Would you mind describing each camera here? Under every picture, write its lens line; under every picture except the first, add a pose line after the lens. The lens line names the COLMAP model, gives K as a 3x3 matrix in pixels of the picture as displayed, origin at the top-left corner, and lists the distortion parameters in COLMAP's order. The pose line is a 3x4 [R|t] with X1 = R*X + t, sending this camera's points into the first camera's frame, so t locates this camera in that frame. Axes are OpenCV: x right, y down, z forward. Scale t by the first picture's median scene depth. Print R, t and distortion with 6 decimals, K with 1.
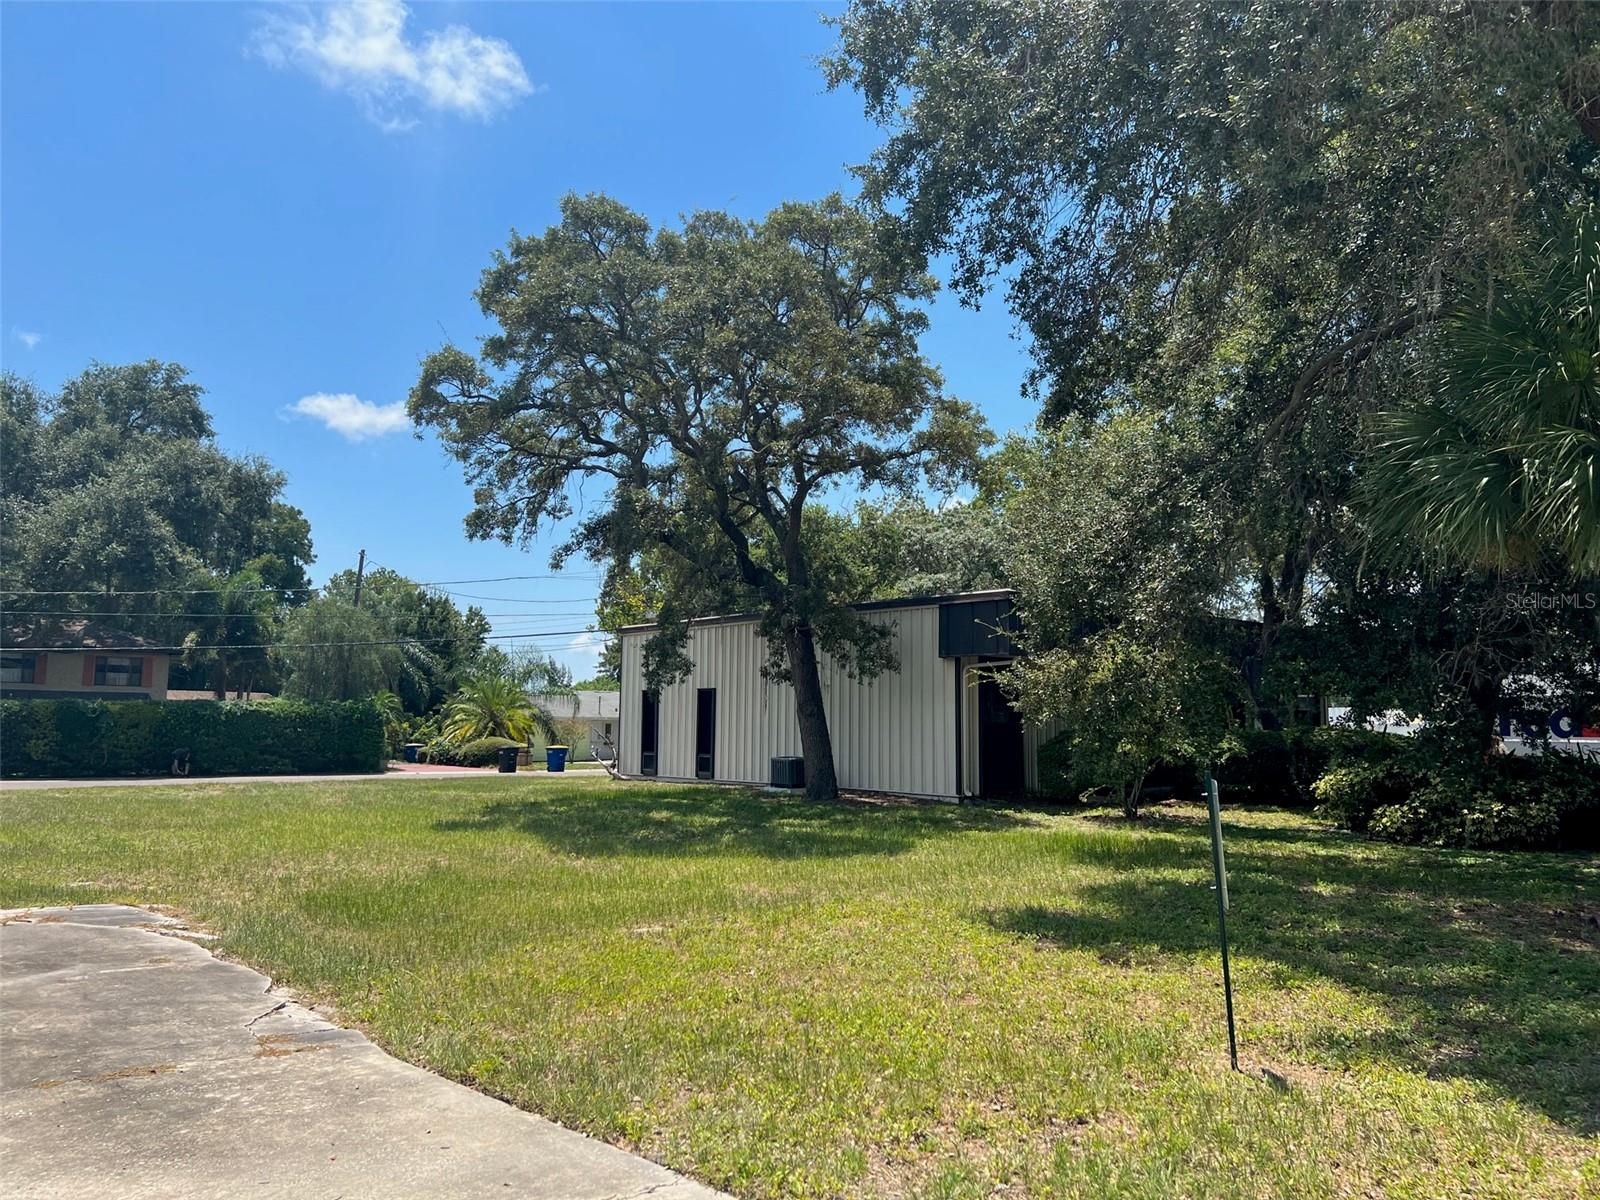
lens RADIAL K [[1197.8, 0, 805.2], [0, 1197.8, 603.4], [0, 0, 1]] dist [0.063019, -0.069468]
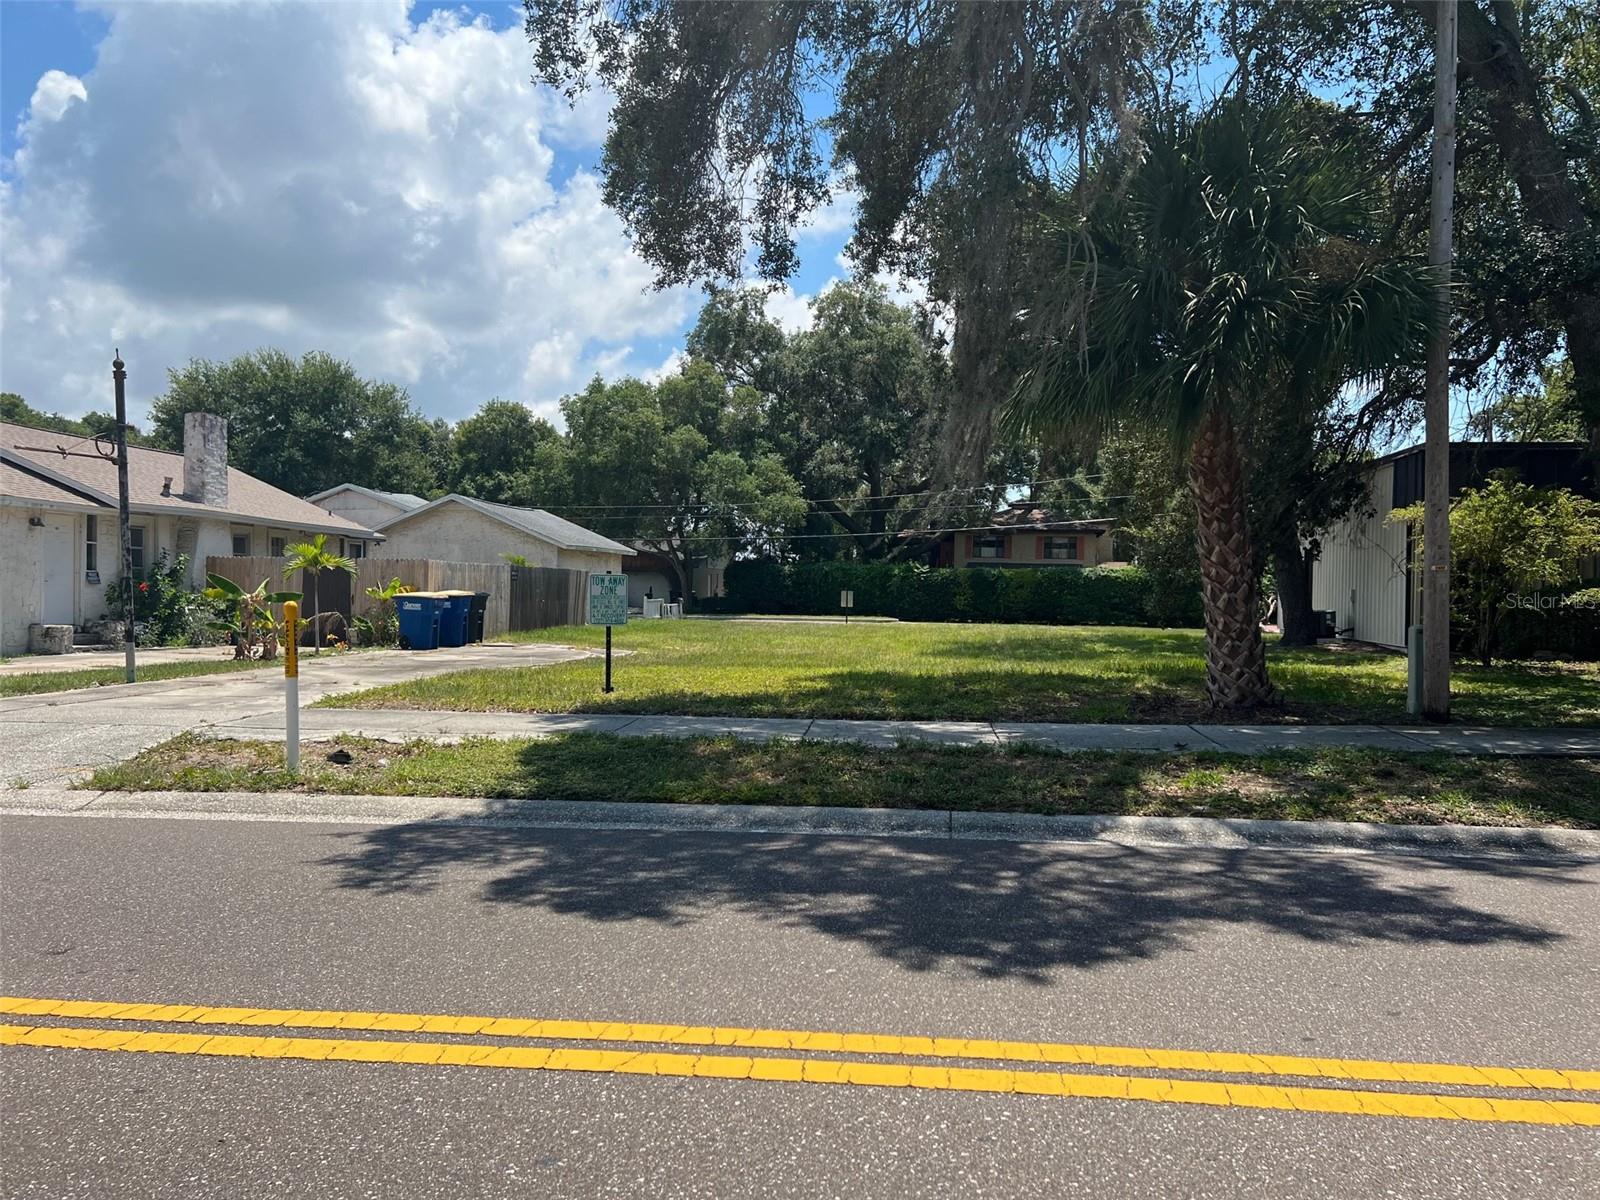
lens RADIAL K [[1197.8, 0, 811.1], [0, 1197.8, 589.8], [0, 0, 1]] dist [0.063019, -0.069468]
pose [[0.623298, 0.003657, -0.781976, 0.264254], [0.067971, 0.995951, 0.058836, 0.006507], [0.779025, -0.089824, 0.620525, -0.016147]]
